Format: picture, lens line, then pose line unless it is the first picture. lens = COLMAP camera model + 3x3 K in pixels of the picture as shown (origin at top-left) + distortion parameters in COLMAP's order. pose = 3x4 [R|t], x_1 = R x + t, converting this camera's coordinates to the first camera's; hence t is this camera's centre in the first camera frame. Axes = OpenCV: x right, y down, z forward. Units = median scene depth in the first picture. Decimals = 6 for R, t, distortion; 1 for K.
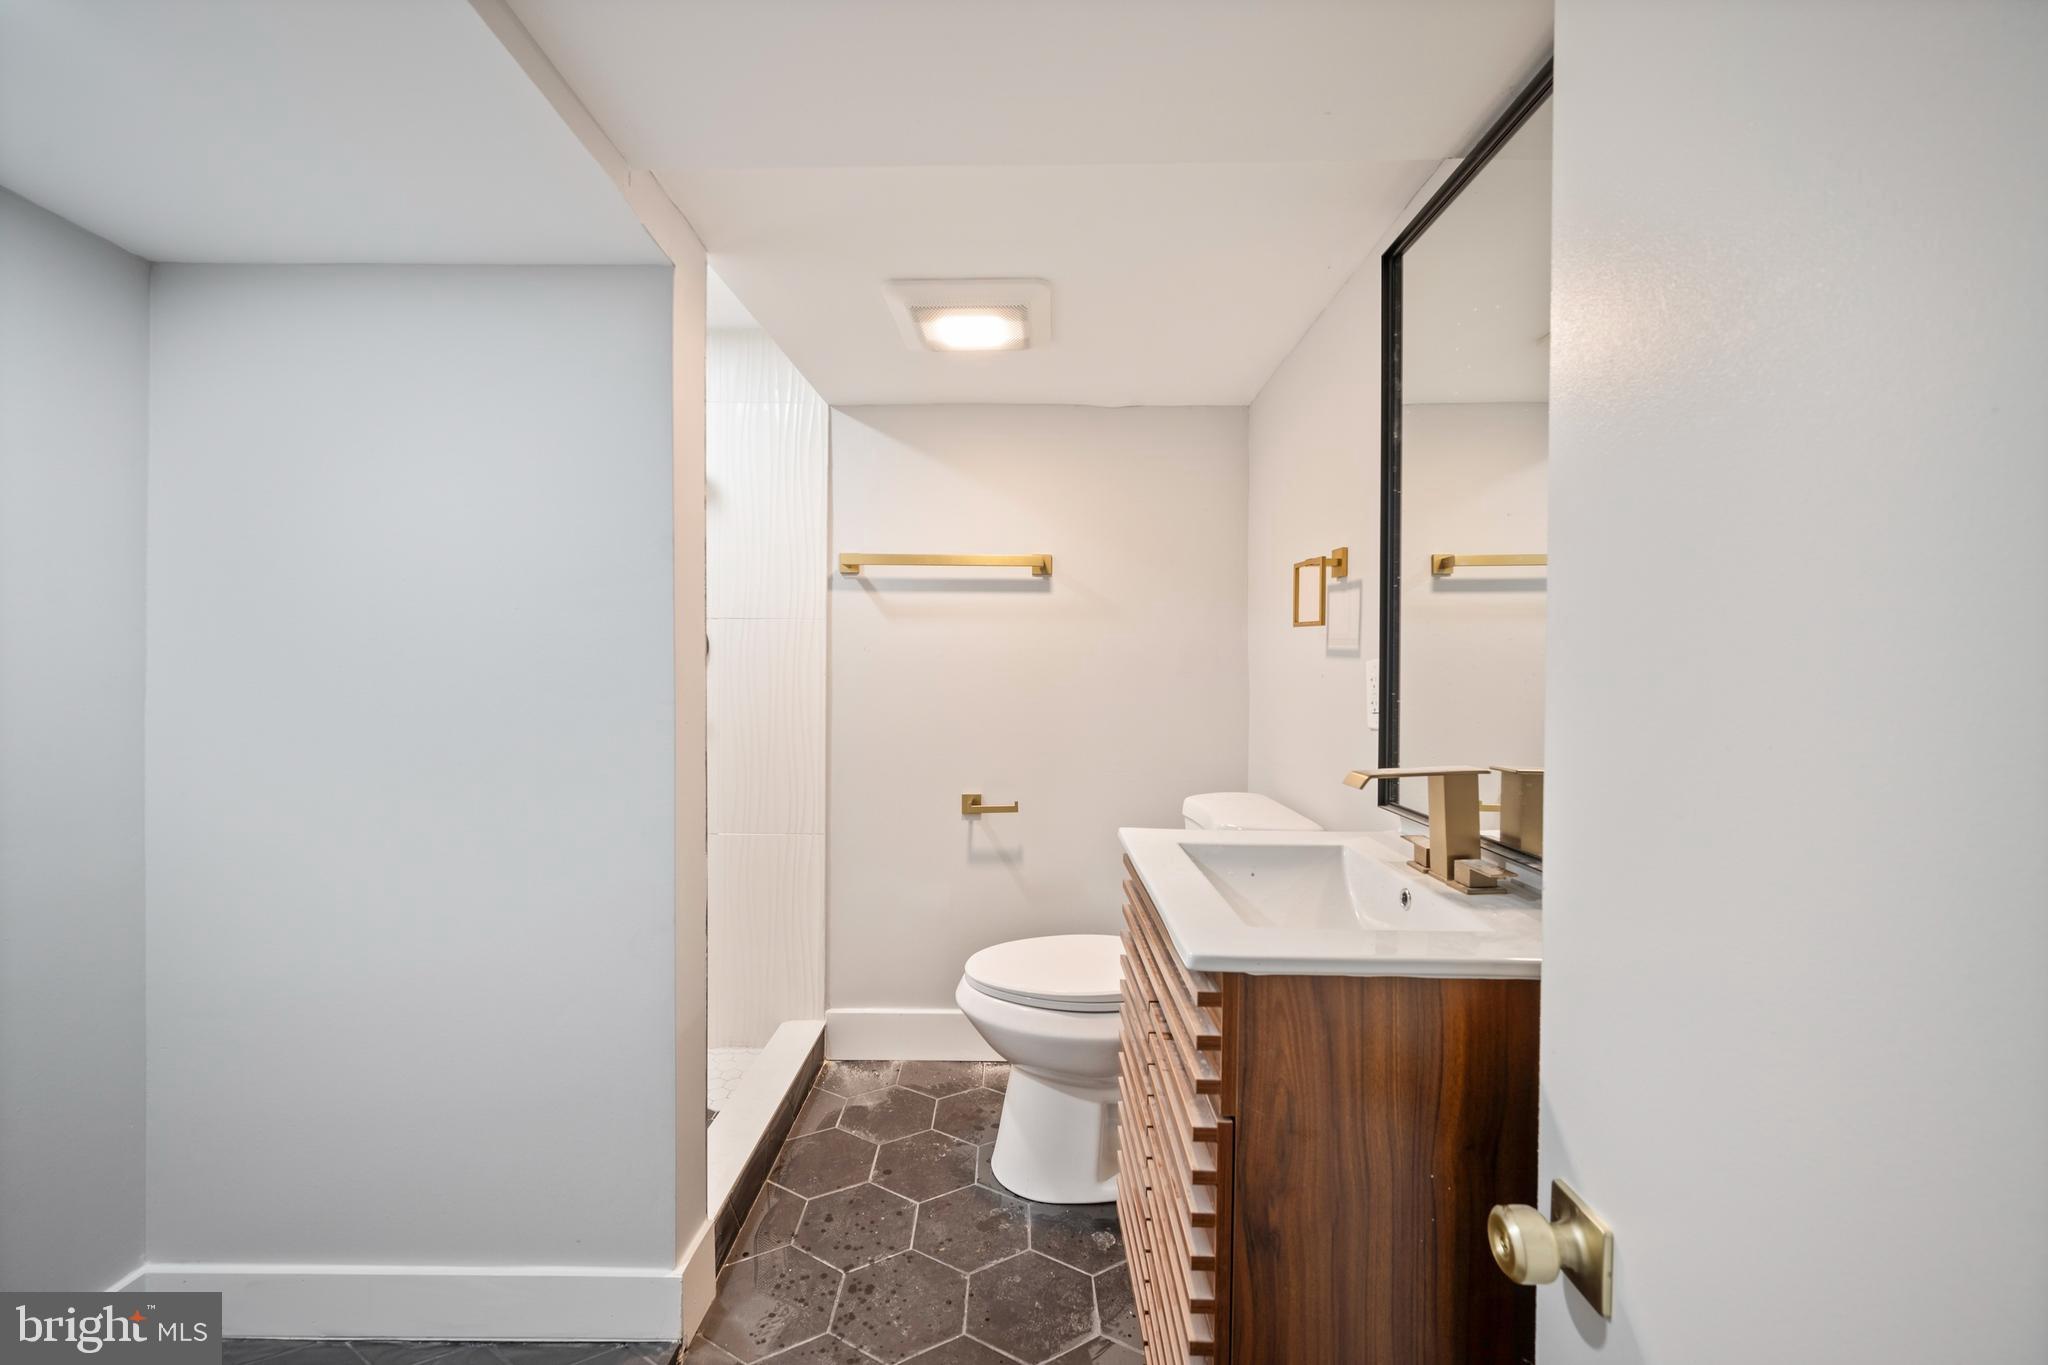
lens RADIAL K [[804.8, 0, 1021.3], [0, 804.8, 678.5], [0, 0, 1]] dist [0.000149, -0.000096]
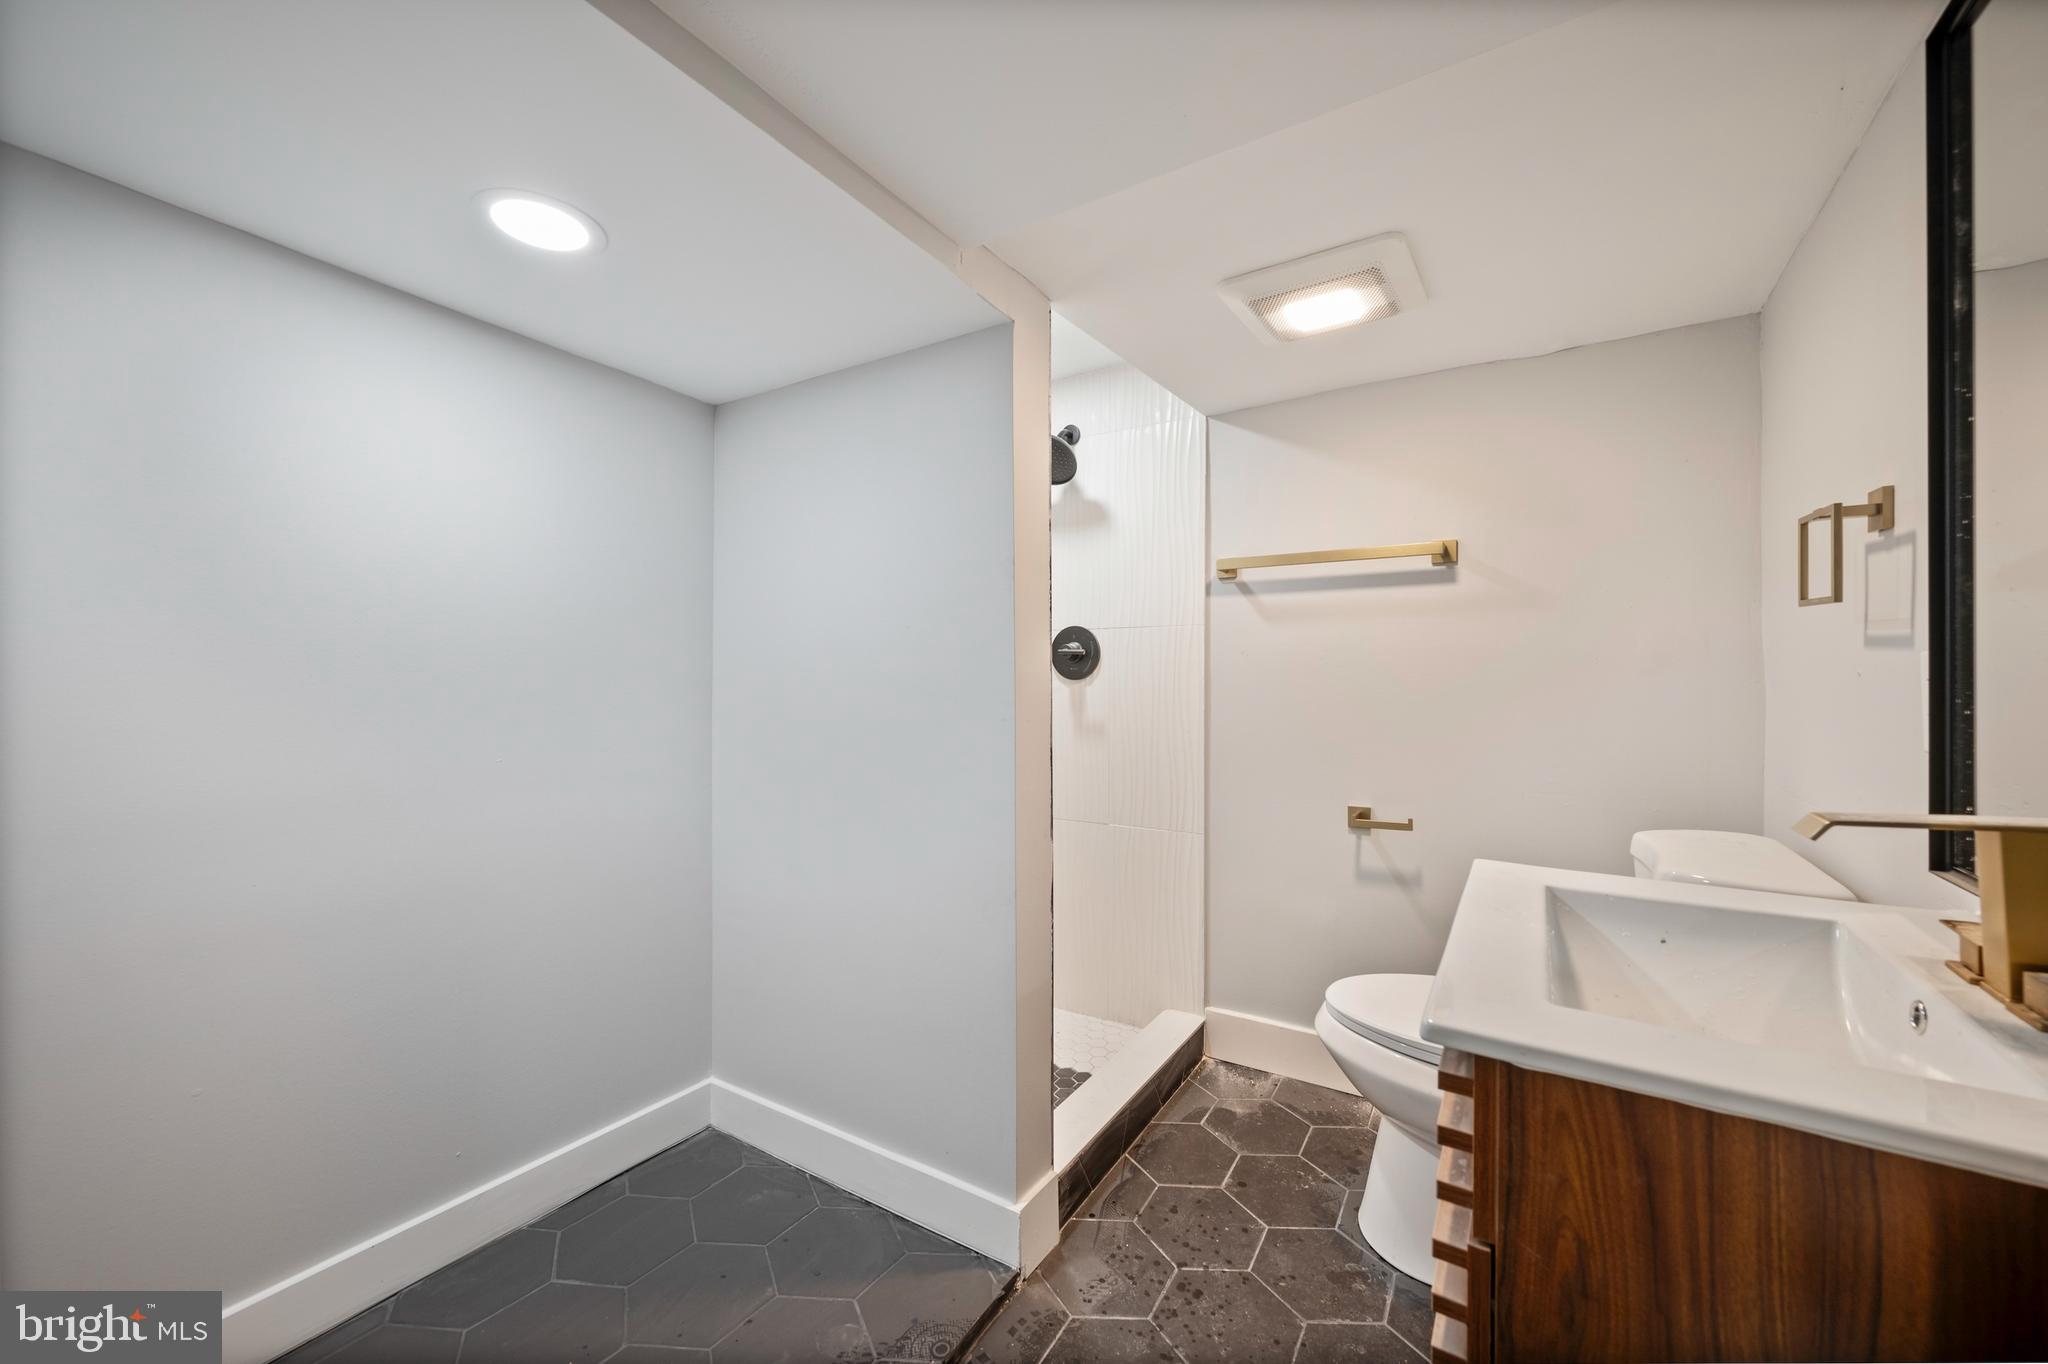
lens RADIAL K [[778.1, 0, 1032.6], [0, 778.1, 677.3], [0, 0, 1]] dist [0.000255, 0.000327]
pose [[0.850845, -0.008665, -0.525345, 0.131051], [0.004700, 0.999950, -0.008881, 0.001613], [0.525395, 0.005087, 0.850843, 0.058739]]
